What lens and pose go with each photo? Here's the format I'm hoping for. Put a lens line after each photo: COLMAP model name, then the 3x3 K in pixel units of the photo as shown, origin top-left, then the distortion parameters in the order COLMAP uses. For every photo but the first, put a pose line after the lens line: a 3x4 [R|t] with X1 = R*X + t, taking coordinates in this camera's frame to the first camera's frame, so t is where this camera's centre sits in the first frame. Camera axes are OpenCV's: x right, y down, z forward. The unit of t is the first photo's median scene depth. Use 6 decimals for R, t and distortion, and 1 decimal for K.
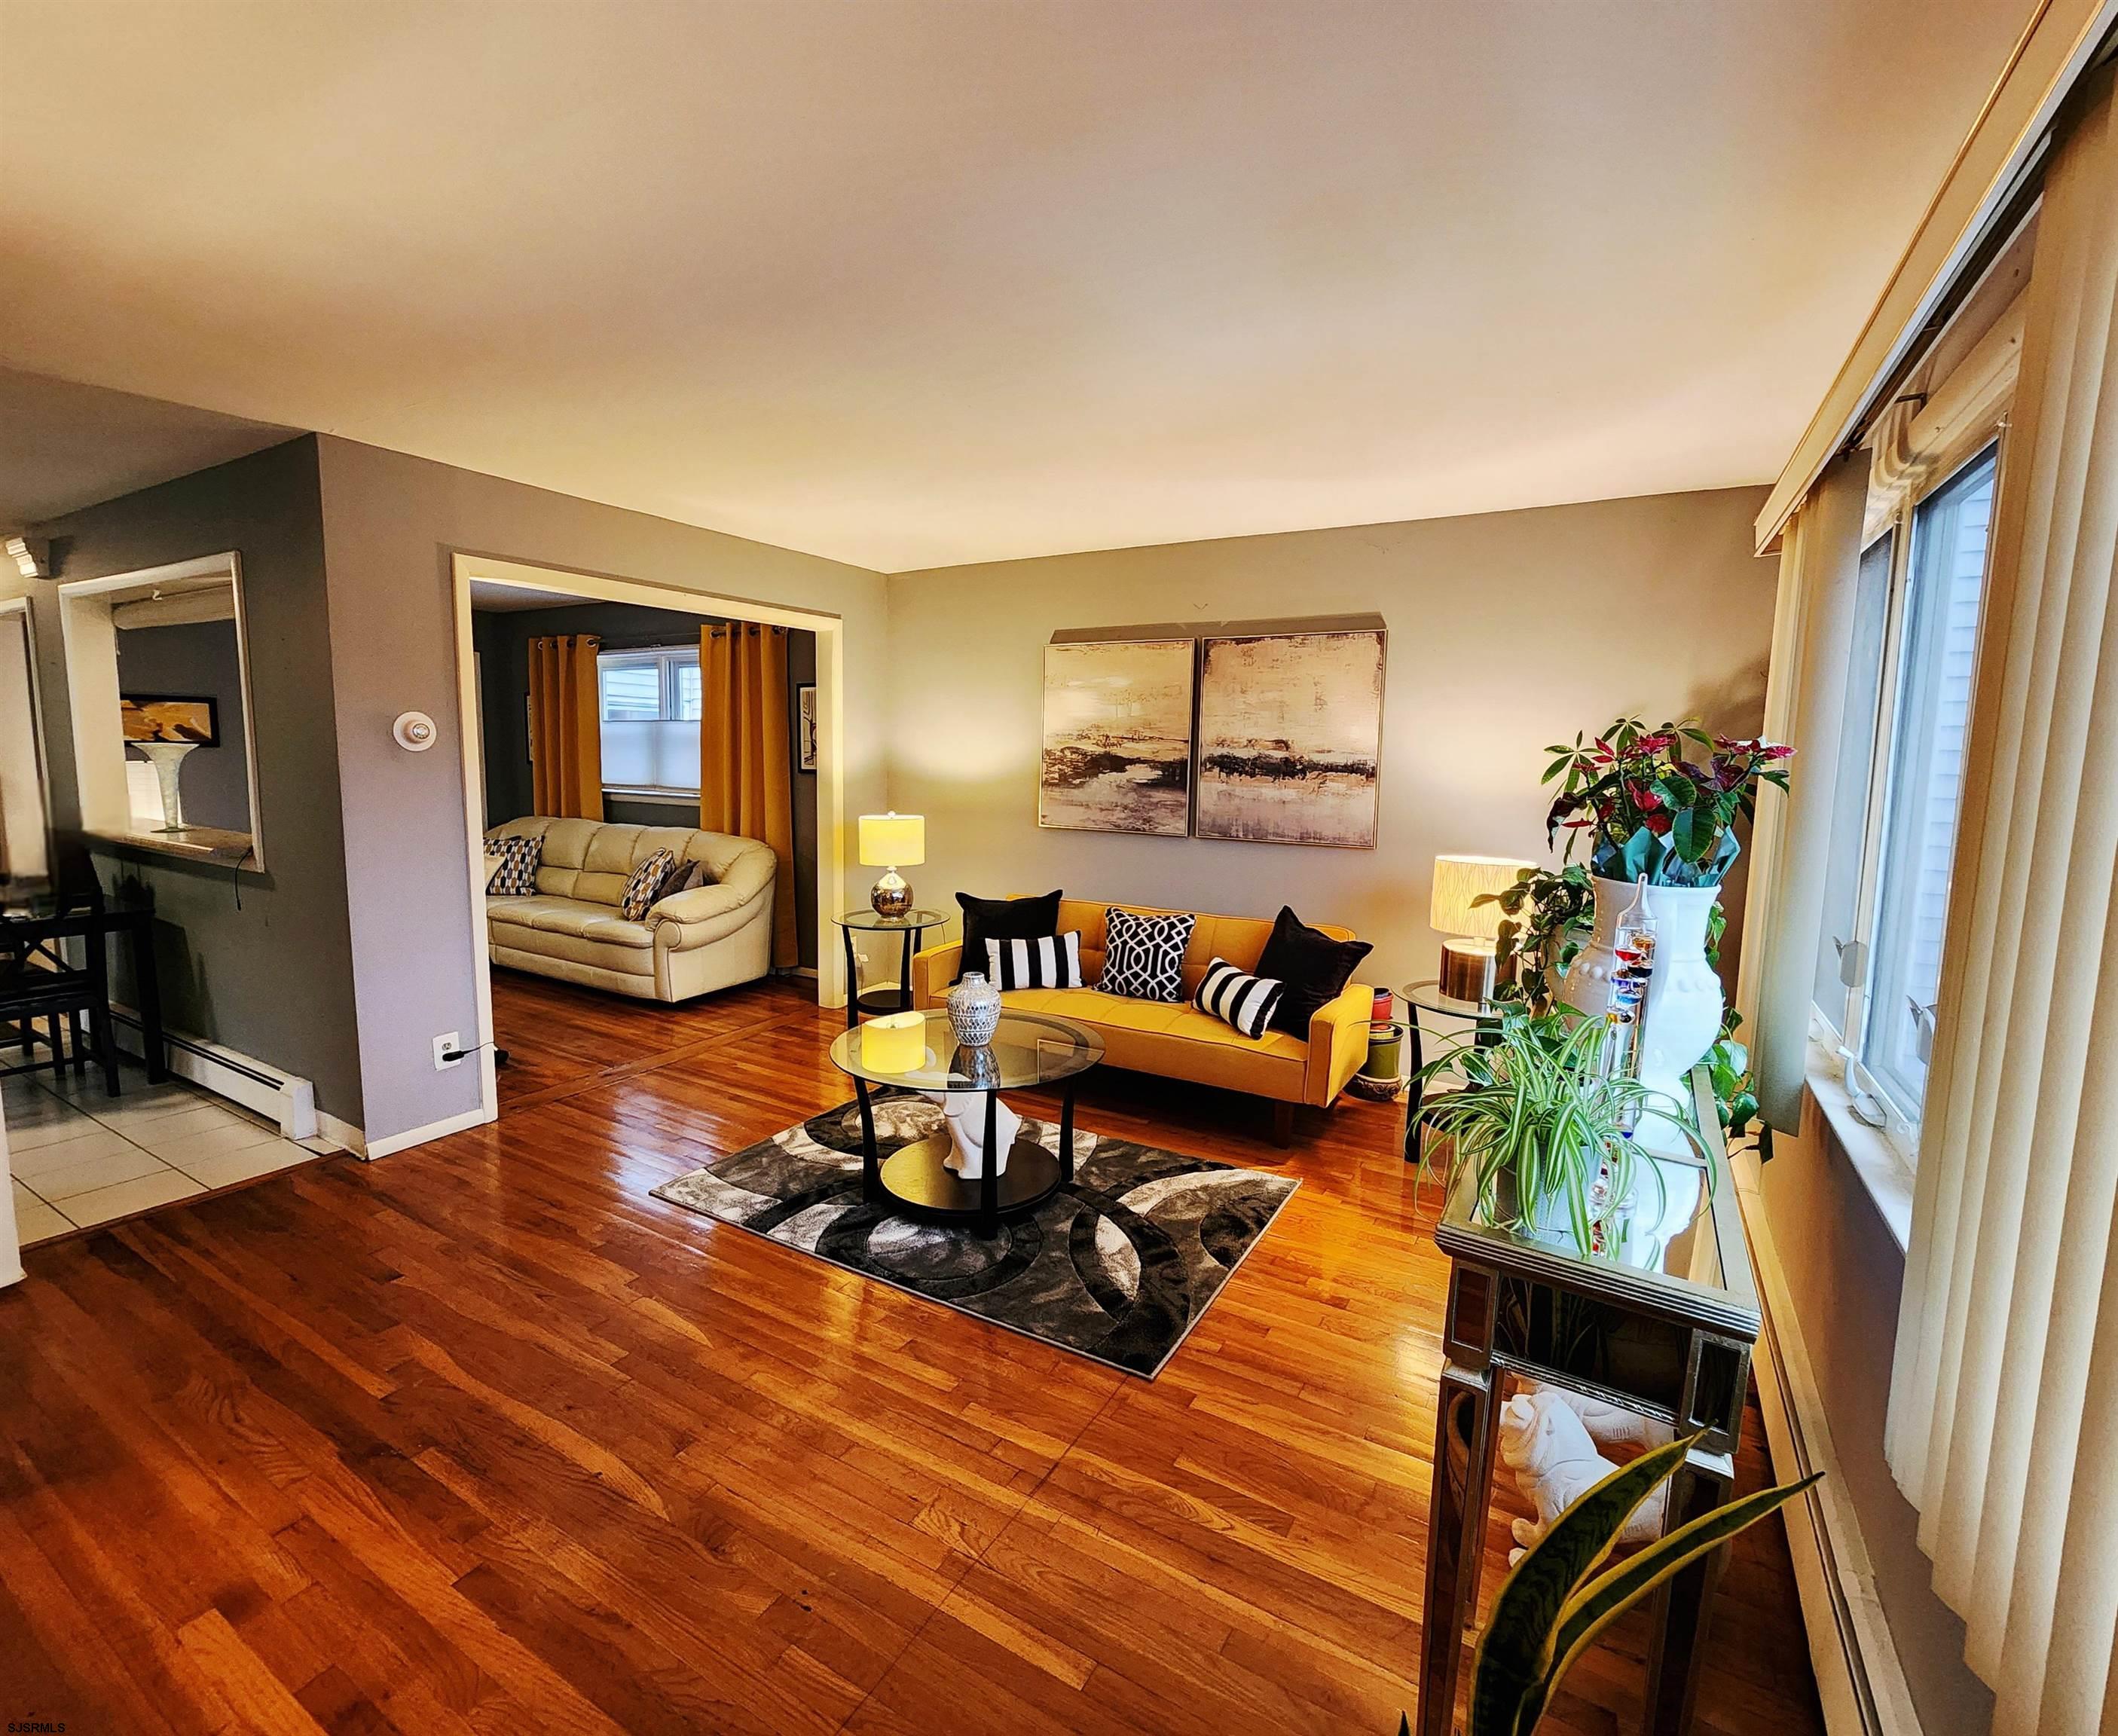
lens RADIAL K [[944.1, 0, 1068.7], [0, 944.1, 861.5], [0, 0, 1]] dist [0.002078, 0.000002]
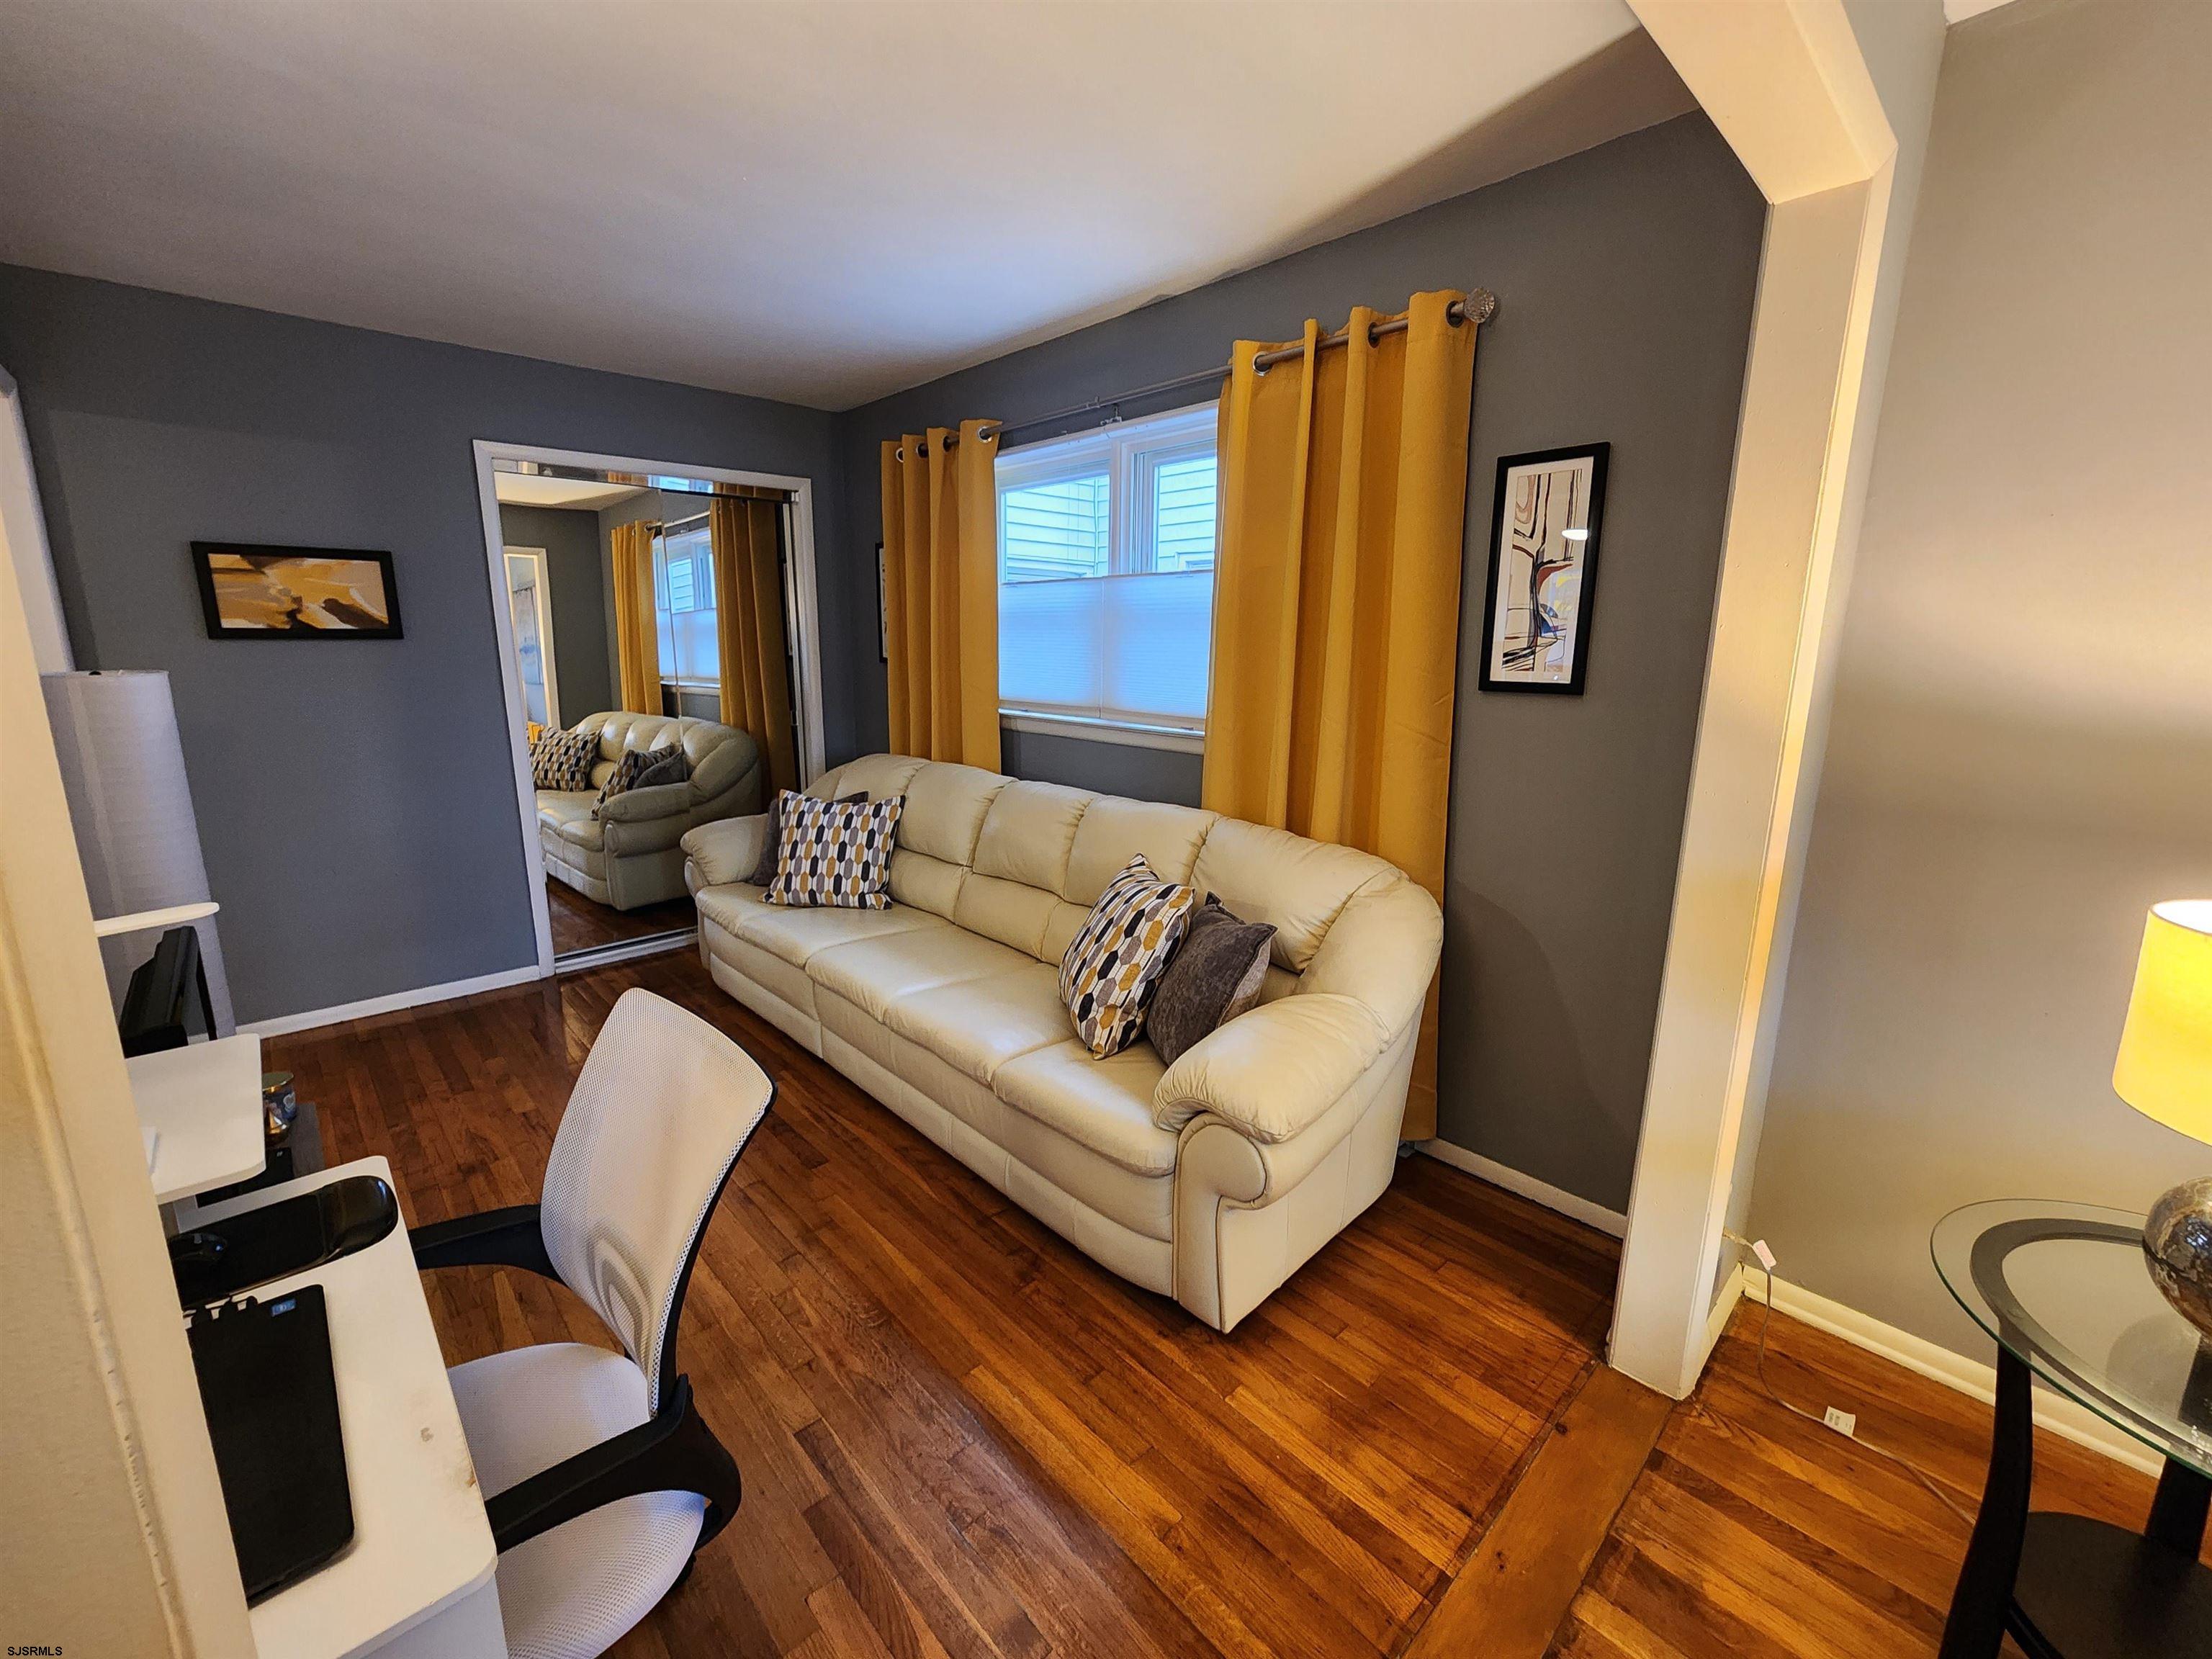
lens RADIAL K [[905.4, 0, 1099.9], [0, 905.4, 827.1], [0, 0, 1]] dist [-0.000898, -0.000036]
pose [[0.958481, 0.049163, -0.280888, -0.302820], [-0.024650, 0.995624, 0.090145, -0.061442], [0.284090, -0.079478, 0.955498, 0.536723]]
